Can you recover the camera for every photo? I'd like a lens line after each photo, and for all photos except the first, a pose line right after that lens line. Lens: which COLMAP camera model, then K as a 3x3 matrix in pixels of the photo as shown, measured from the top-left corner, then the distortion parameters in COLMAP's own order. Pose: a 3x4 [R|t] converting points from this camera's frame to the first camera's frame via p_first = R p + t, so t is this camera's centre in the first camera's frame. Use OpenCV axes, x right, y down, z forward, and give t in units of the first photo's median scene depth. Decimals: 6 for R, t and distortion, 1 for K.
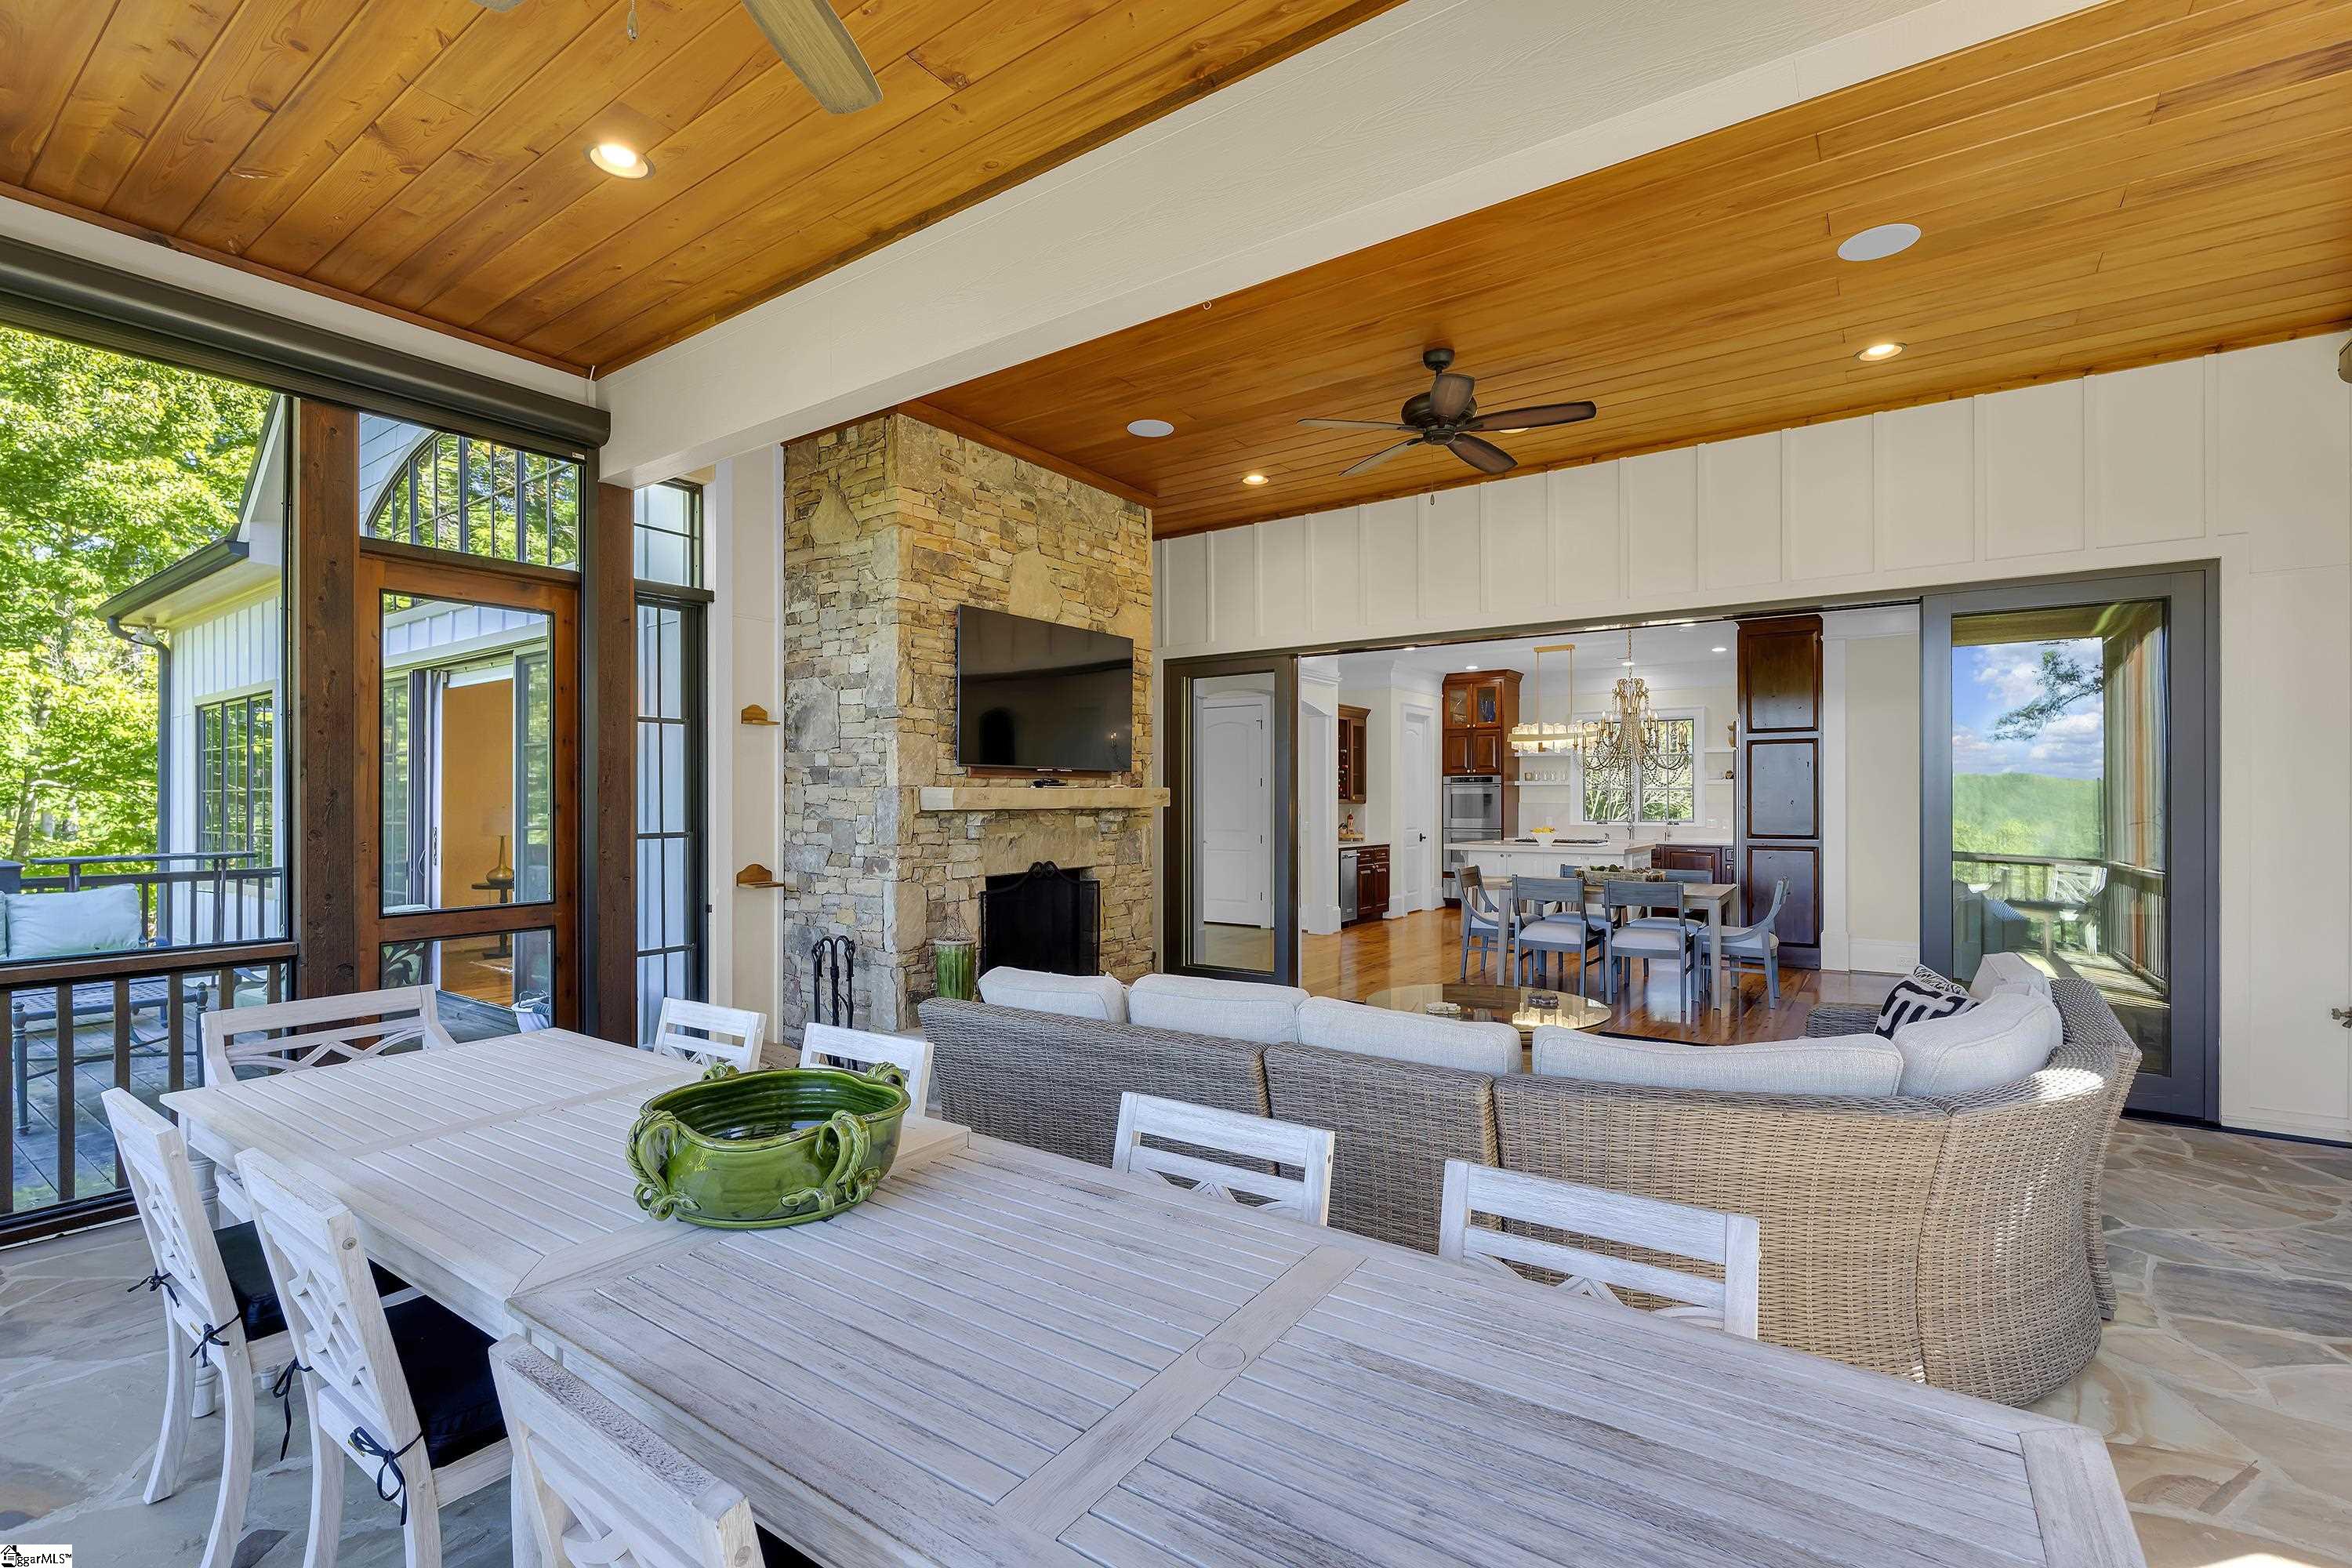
lens RADIAL K [[1038.6, 0, 1123.8], [0, 1038.6, 785.9], [0, 0, 1]] dist [-0.001654, 0.000560]
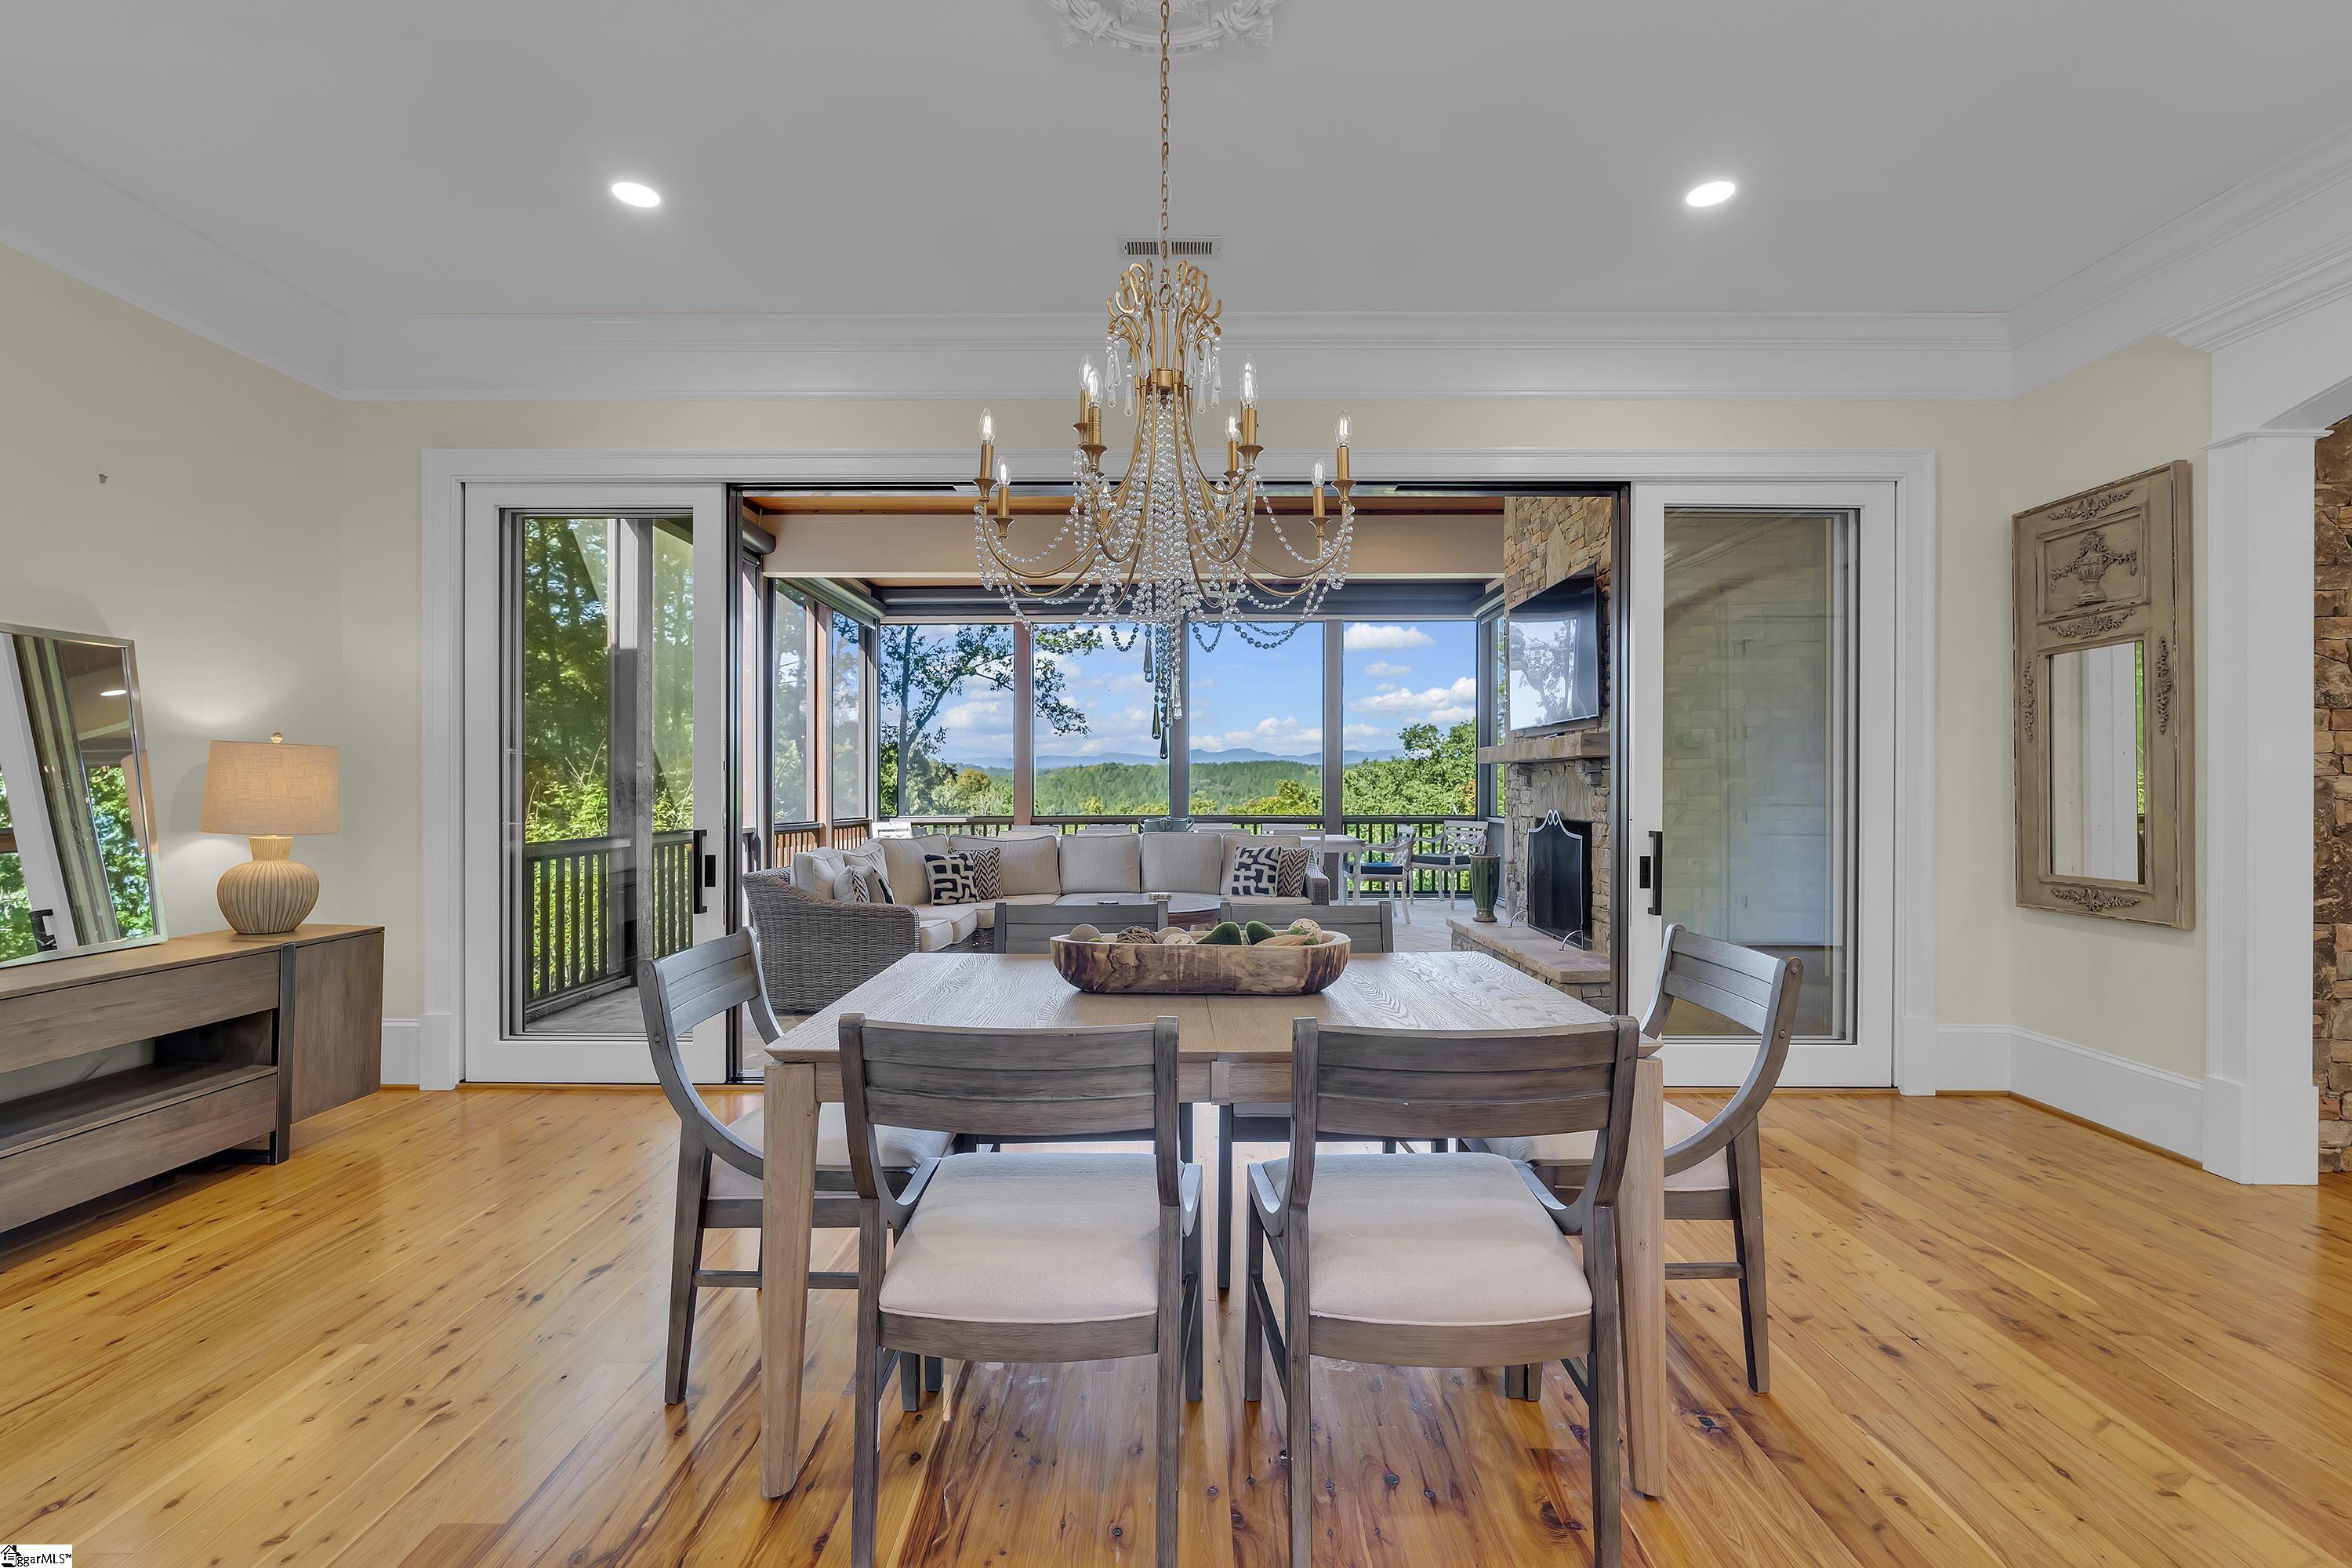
lens RADIAL K [[1022.3, 0, 1168.6], [0, 1022.3, 791.1], [0, 0, 1]] dist [-0.002787, -0.000763]
pose [[-0.808542, 0.003243, -0.588430, 0.847979], [0.004803, 0.999988, -0.001089, 0.050621], [0.588419, -0.003707, -0.808548, 1.573394]]
